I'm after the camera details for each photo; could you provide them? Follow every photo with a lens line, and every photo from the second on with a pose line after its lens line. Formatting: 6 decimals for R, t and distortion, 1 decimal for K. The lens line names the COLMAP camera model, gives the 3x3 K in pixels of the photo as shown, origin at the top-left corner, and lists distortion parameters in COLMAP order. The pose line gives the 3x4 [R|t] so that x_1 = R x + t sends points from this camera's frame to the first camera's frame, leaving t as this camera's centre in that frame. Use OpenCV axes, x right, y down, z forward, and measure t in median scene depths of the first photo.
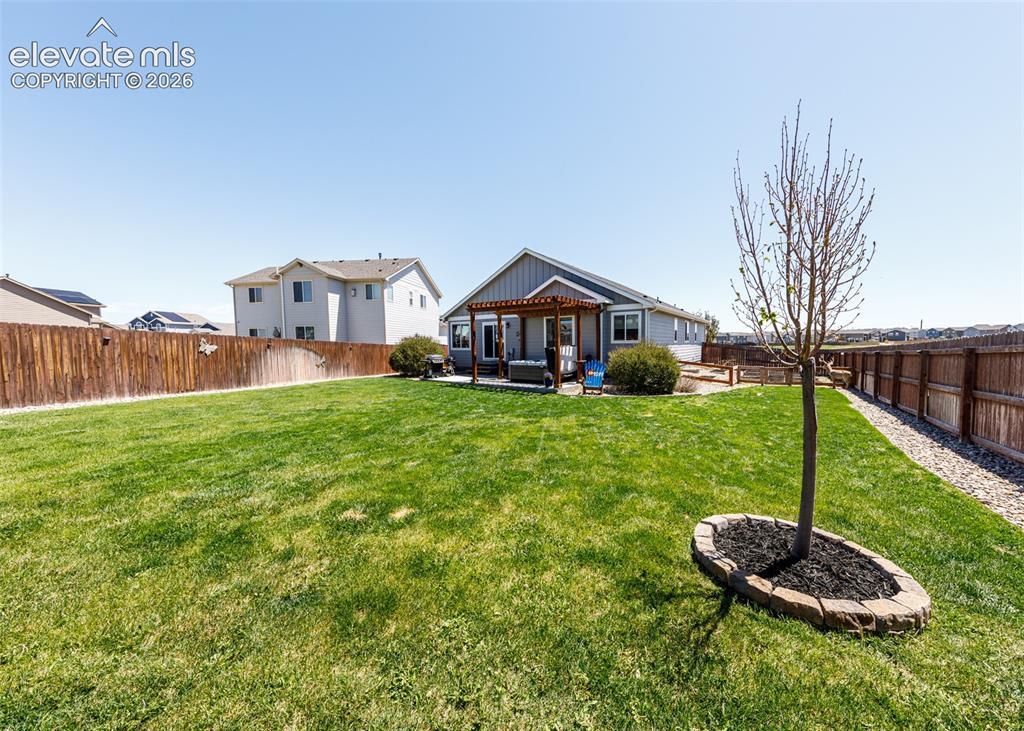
lens RADIAL K [[414.7, 0, 512.0], [0, 414.7, 365.5], [0, 0, 1]] dist [-0.000084, 0.000012]
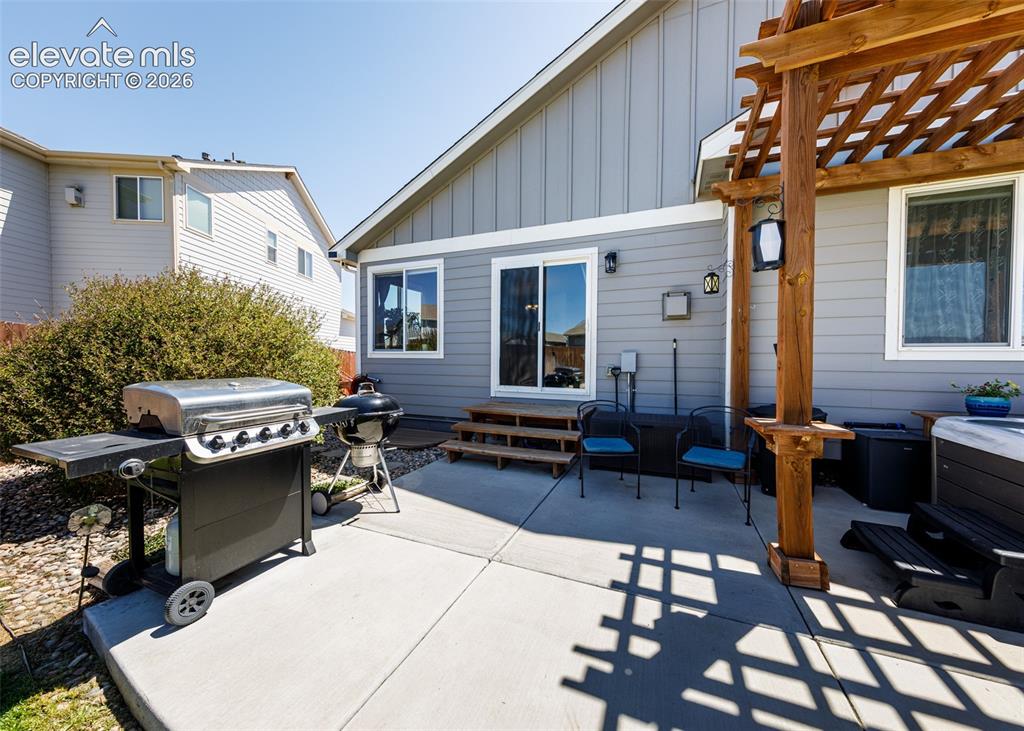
lens RADIAL K [[354.6, 0, 515.7], [0, 354.6, 366.8], [0, 0, 1]] dist [-0.001033, -0.000136]
pose [[0.964923, 0.015115, 0.262099, -0.111264], [-0.004601, 0.999161, -0.040684, -0.021338], [-0.262494, 0.038051, 0.964183, 0.729291]]
